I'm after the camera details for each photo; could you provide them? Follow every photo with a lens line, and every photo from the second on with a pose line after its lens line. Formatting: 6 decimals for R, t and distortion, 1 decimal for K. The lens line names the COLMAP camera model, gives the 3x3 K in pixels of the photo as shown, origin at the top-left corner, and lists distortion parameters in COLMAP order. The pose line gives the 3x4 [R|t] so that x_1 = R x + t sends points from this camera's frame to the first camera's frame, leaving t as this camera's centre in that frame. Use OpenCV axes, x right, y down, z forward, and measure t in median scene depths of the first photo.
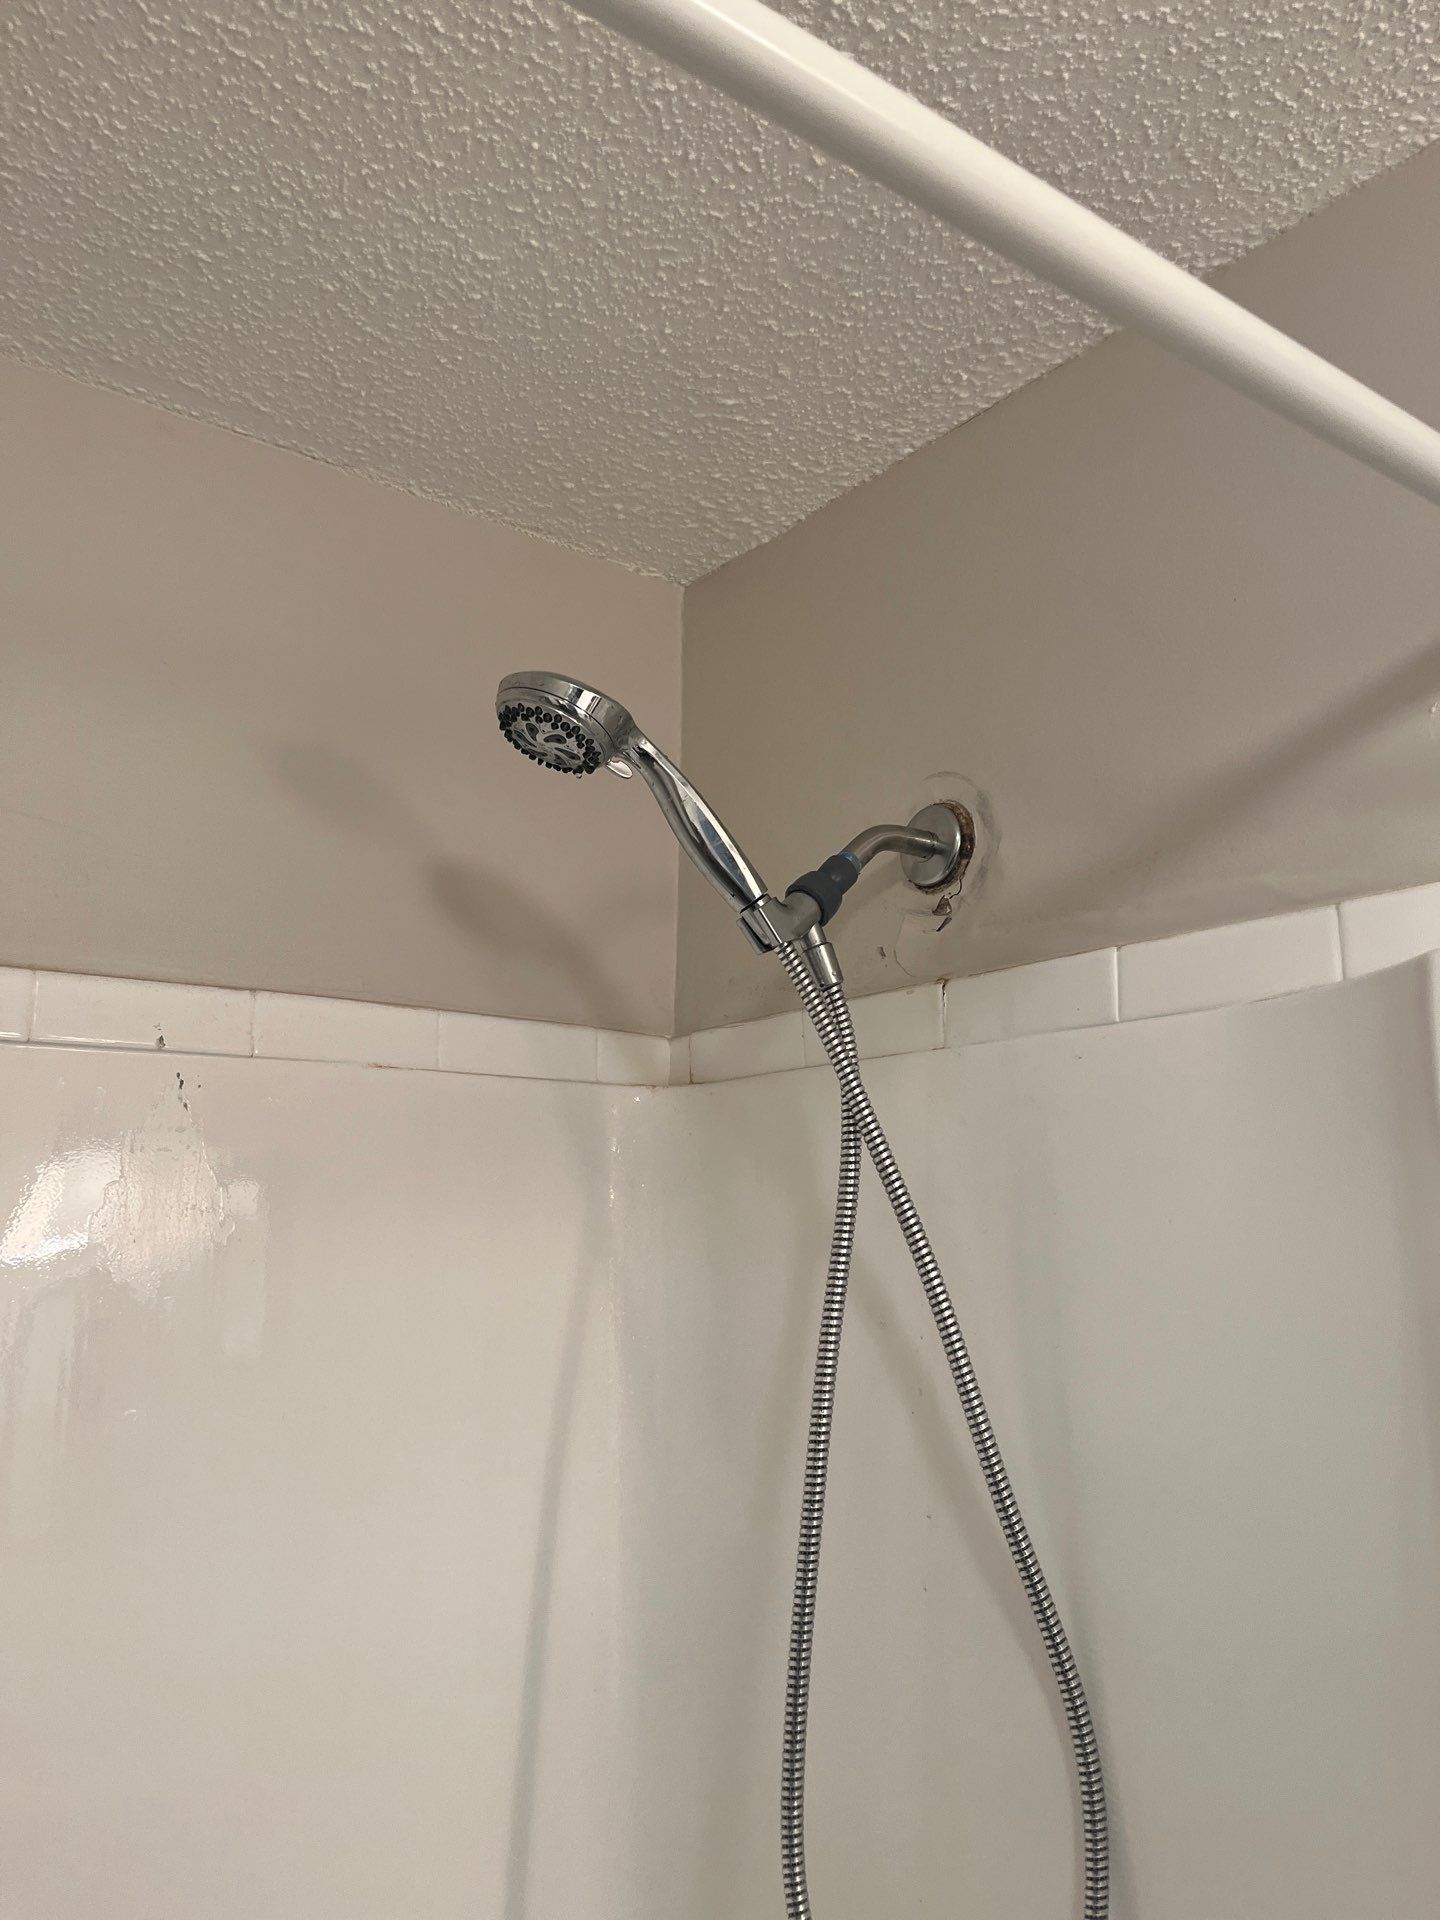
lens RADIAL K [[1526.7, 0, 720.0], [0, 1526.7, 960.0], [0, 0, 1]] dist [0.061243, -0.241708]
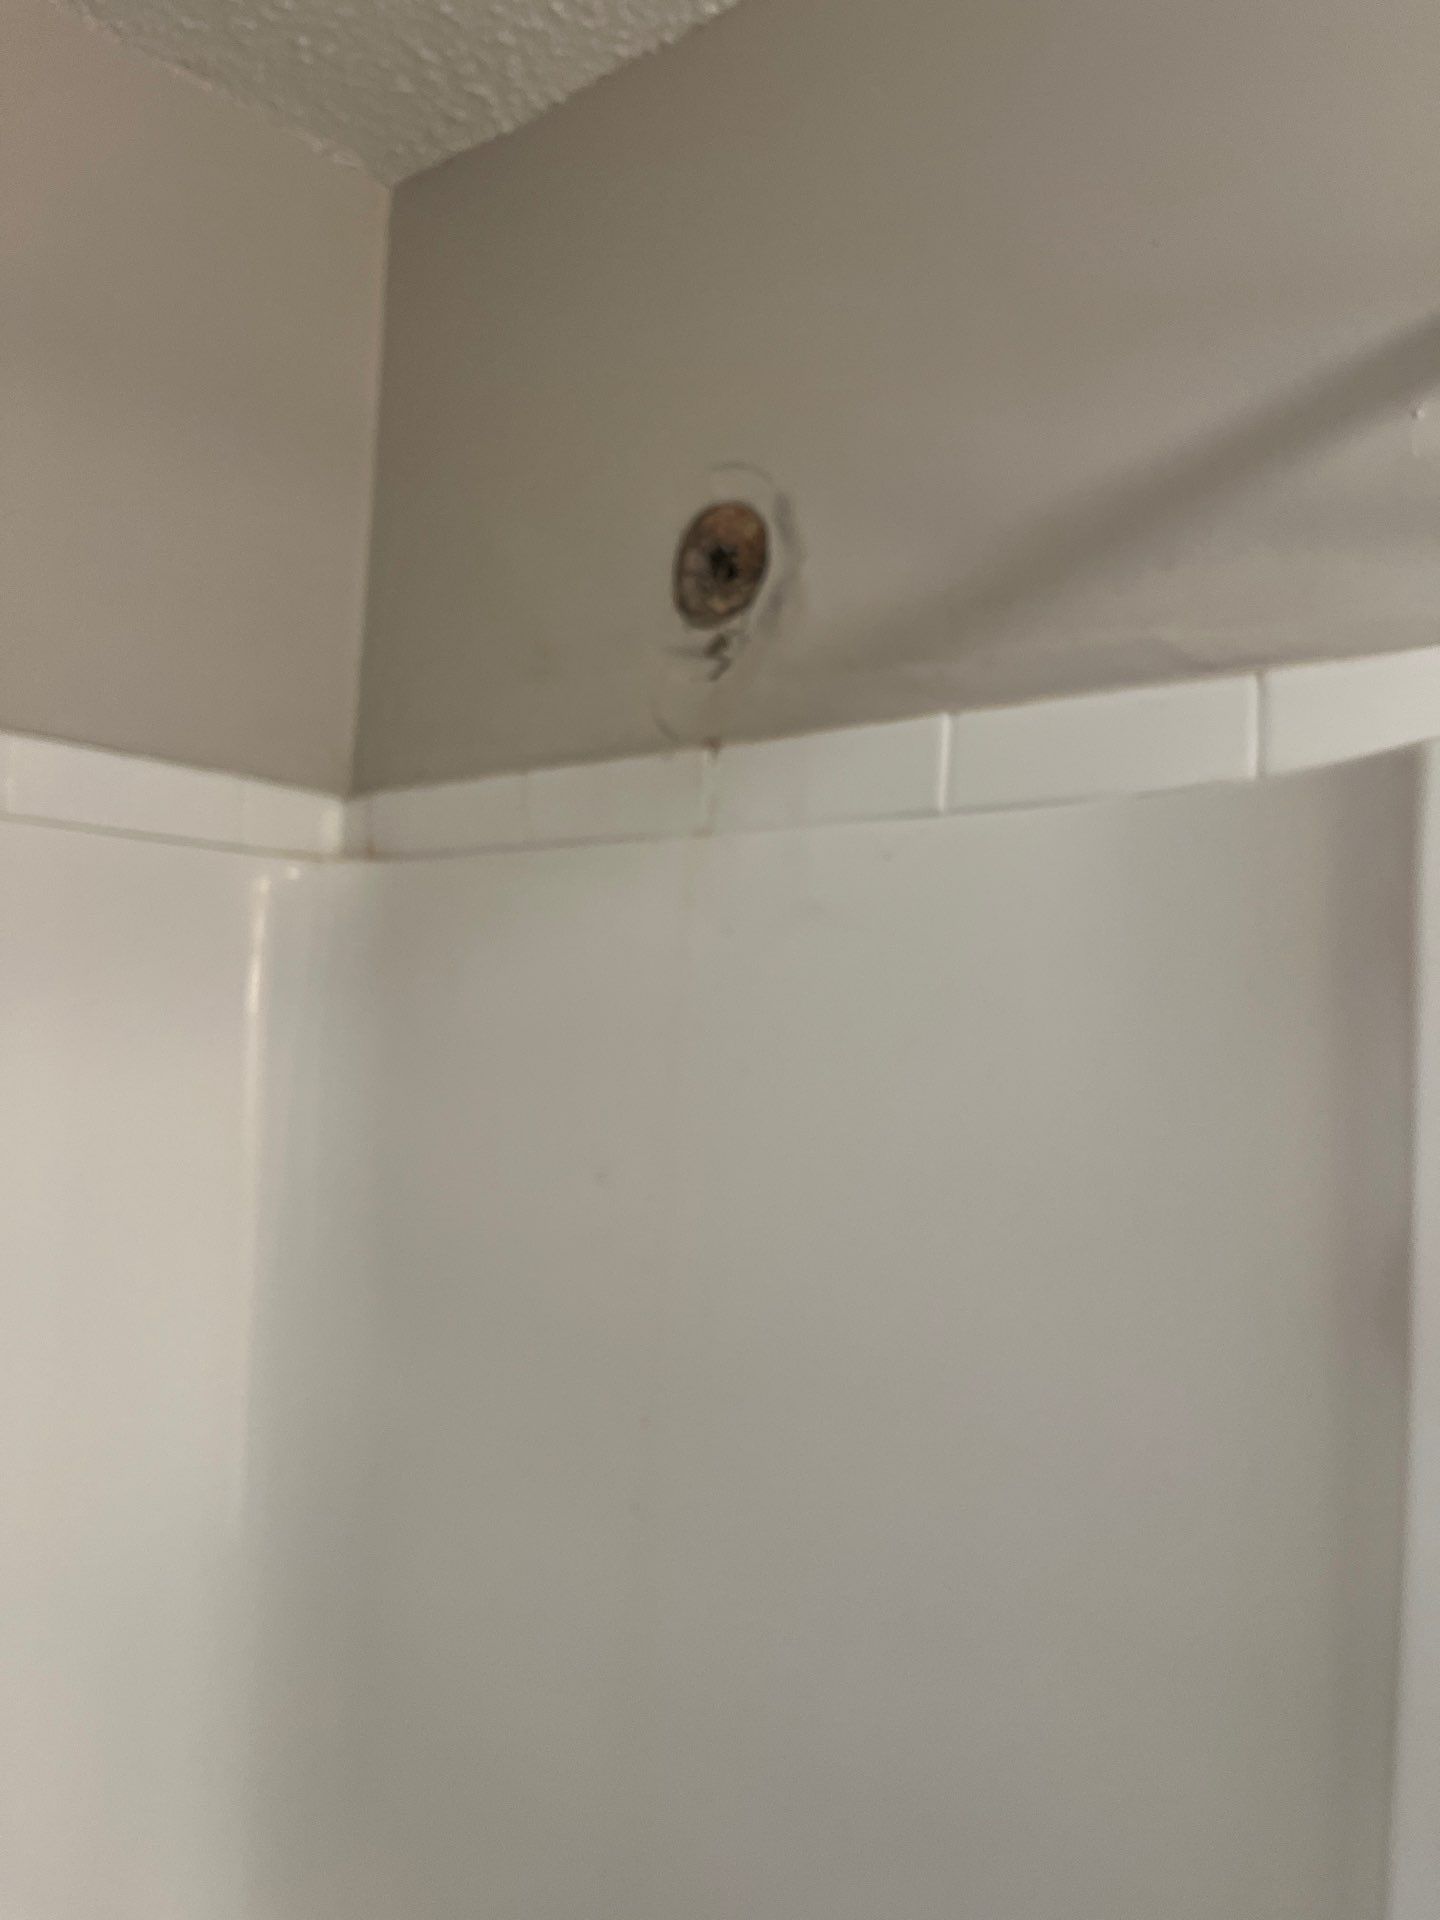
lens RADIAL K [[1526.7, 0, 720.0], [0, 1526.7, 960.0], [0, 0, 1]] dist [0.061243, -0.241708]
pose [[0.980788, 0.038756, 0.191189, 0.007182], [-0.067146, 0.987249, 0.144331, 0.009408], [-0.183158, -0.154396, 0.970884, 0.243876]]
